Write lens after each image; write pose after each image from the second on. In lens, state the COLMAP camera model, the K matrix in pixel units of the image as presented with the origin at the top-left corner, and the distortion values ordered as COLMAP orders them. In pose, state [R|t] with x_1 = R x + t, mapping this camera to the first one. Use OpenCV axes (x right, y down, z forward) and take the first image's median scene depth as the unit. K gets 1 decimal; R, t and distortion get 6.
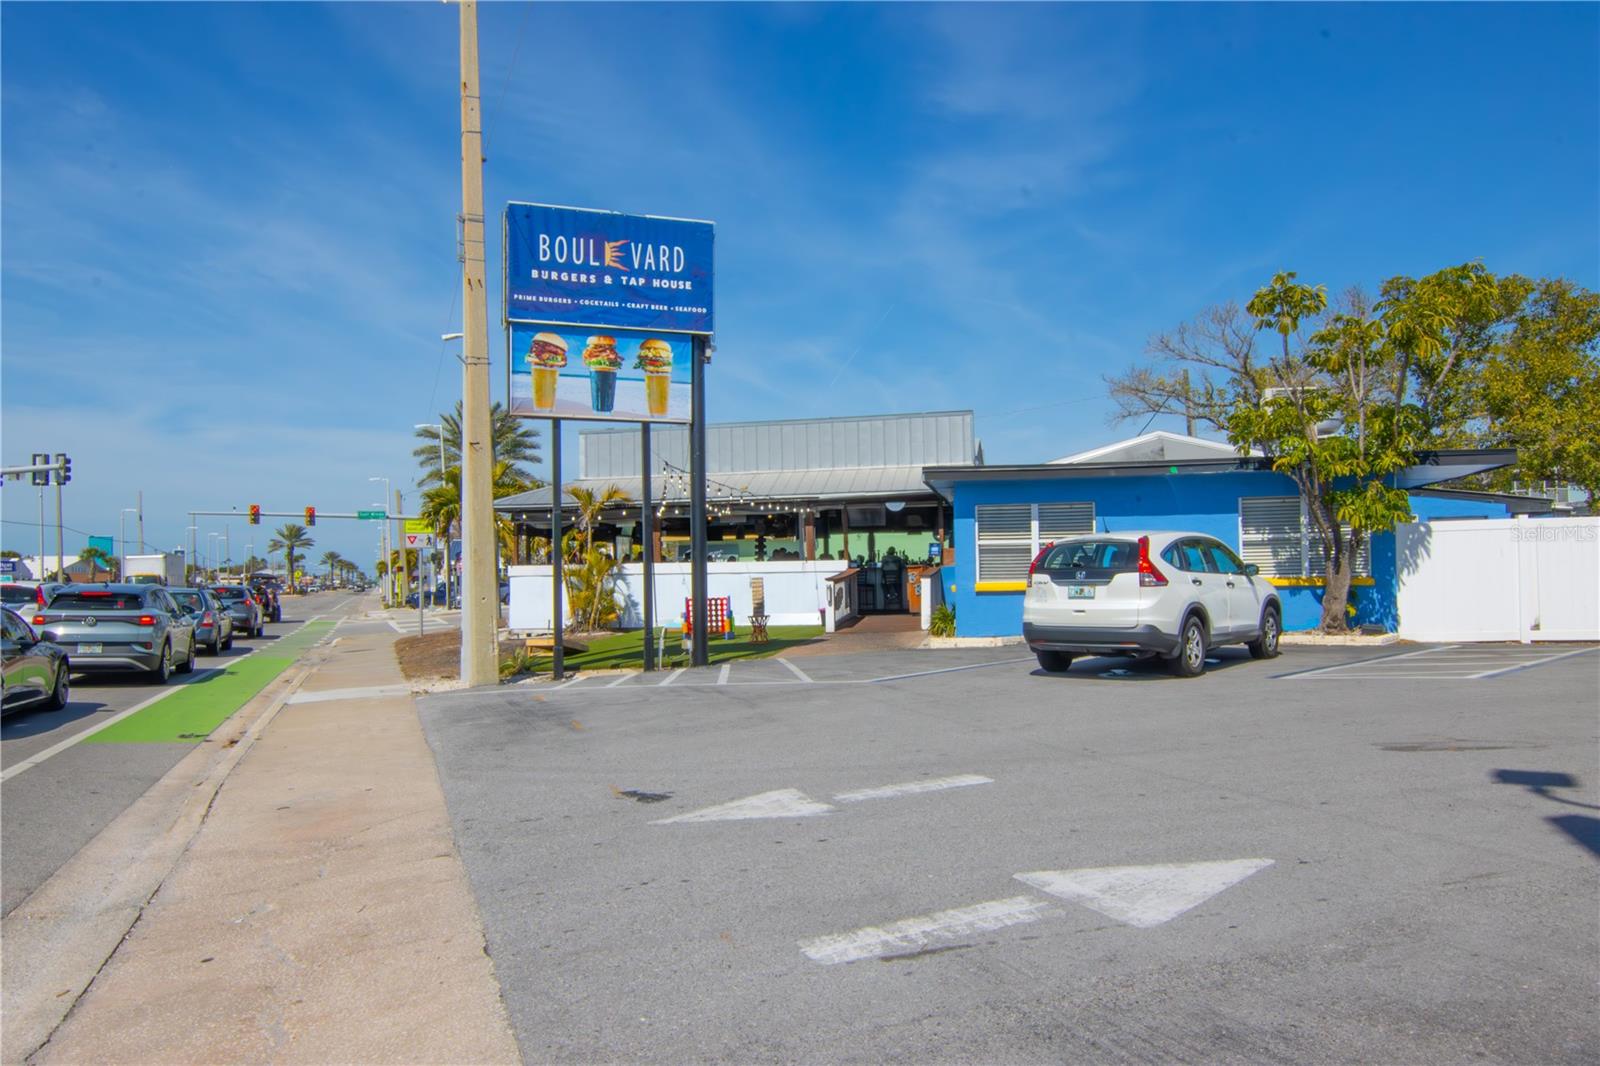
lens RADIAL K [[1187.1, 0, 800.3], [0, 1187.1, 538.0], [0, 0, 1]] dist [0.013919, -0.027061]
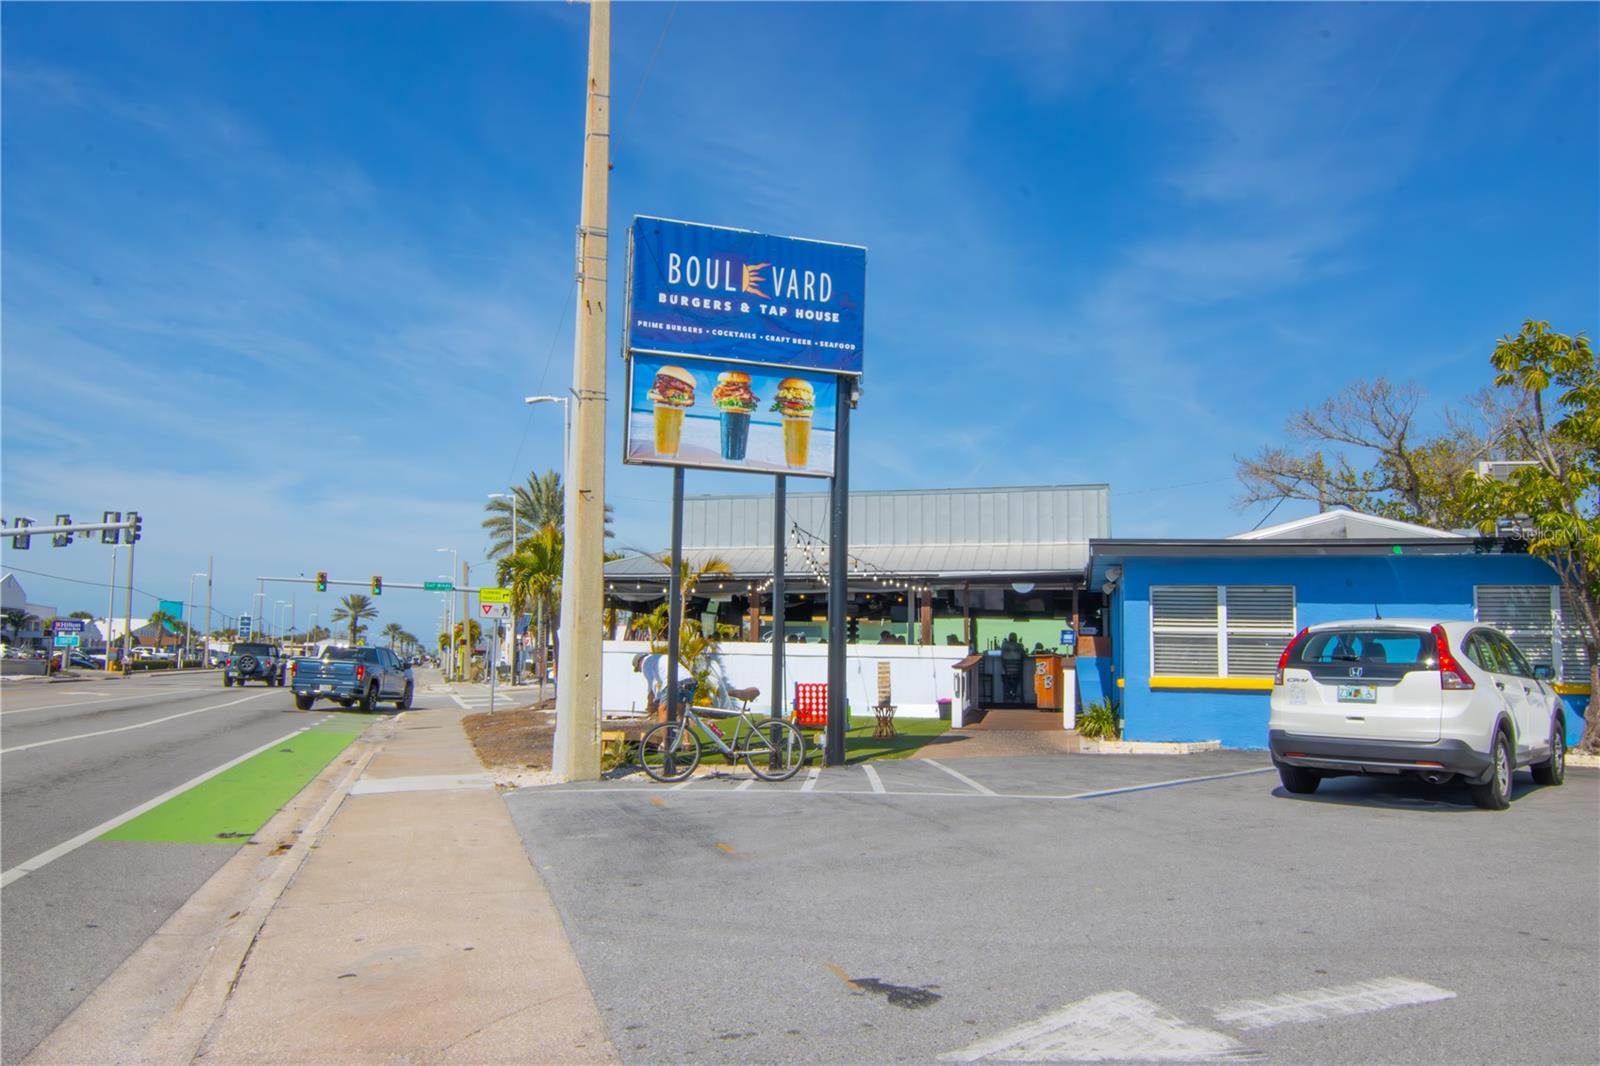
lens RADIAL K [[1187.1, 0, 800.6], [0, 1187.1, 531.1], [0, 0, 1]] dist [0.013919, -0.027061]
pose [[0.998418, 0.028423, -0.048514, -0.070459], [-0.032122, 0.996494, -0.077247, 0.008360], [0.046148, 0.078683, 0.995831, 0.147797]]
